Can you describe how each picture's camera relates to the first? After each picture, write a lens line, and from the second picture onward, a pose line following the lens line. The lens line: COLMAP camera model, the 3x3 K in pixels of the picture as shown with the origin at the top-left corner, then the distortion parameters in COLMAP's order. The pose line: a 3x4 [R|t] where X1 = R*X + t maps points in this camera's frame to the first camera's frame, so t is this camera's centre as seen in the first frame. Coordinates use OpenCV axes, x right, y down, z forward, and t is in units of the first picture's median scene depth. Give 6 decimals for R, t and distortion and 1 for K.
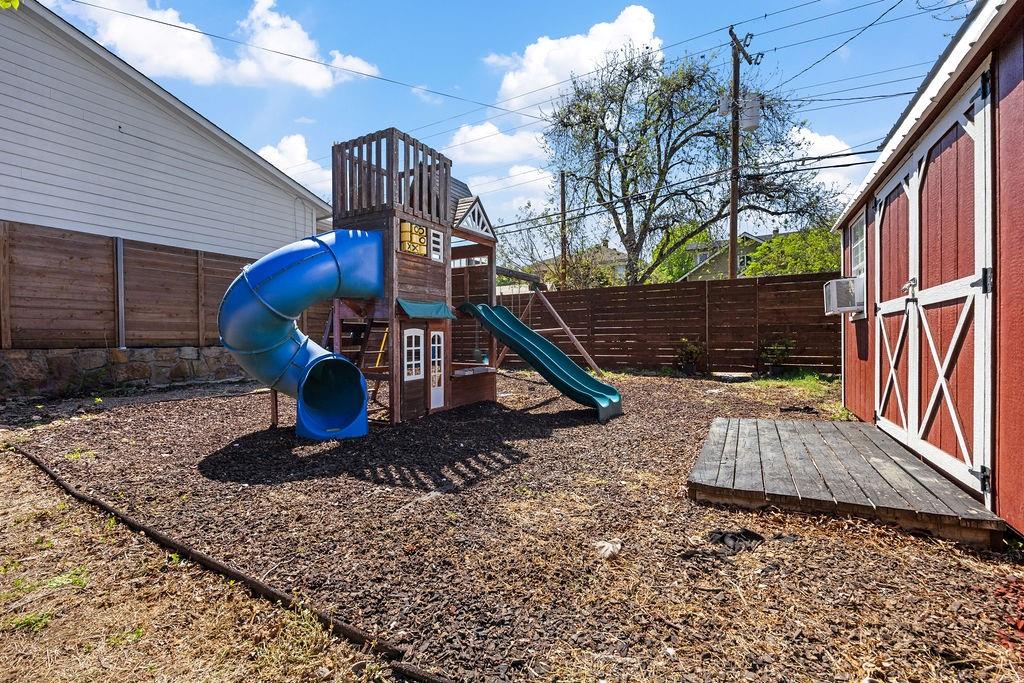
lens RADIAL K [[456.6, 0, 497.6], [0, 456.6, 346.0], [0, 0, 1]] dist [0.000517, 0.000046]
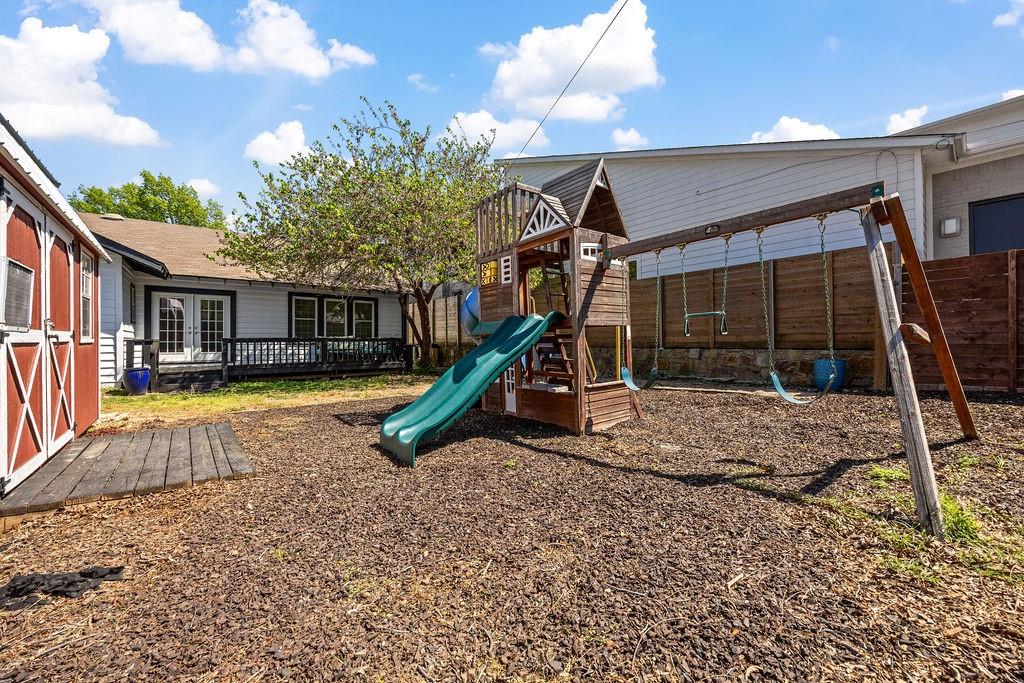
lens RADIAL K [[392.9, 0, 515.7], [0, 392.9, 339.5], [0, 0, 1]] dist [-0.000759, -0.000004]
pose [[-0.358380, 0.011011, -0.933511, 0.692353], [0.001908, 0.999937, 0.011063, -0.048702], [0.933574, 0.002184, -0.358378, 1.219022]]
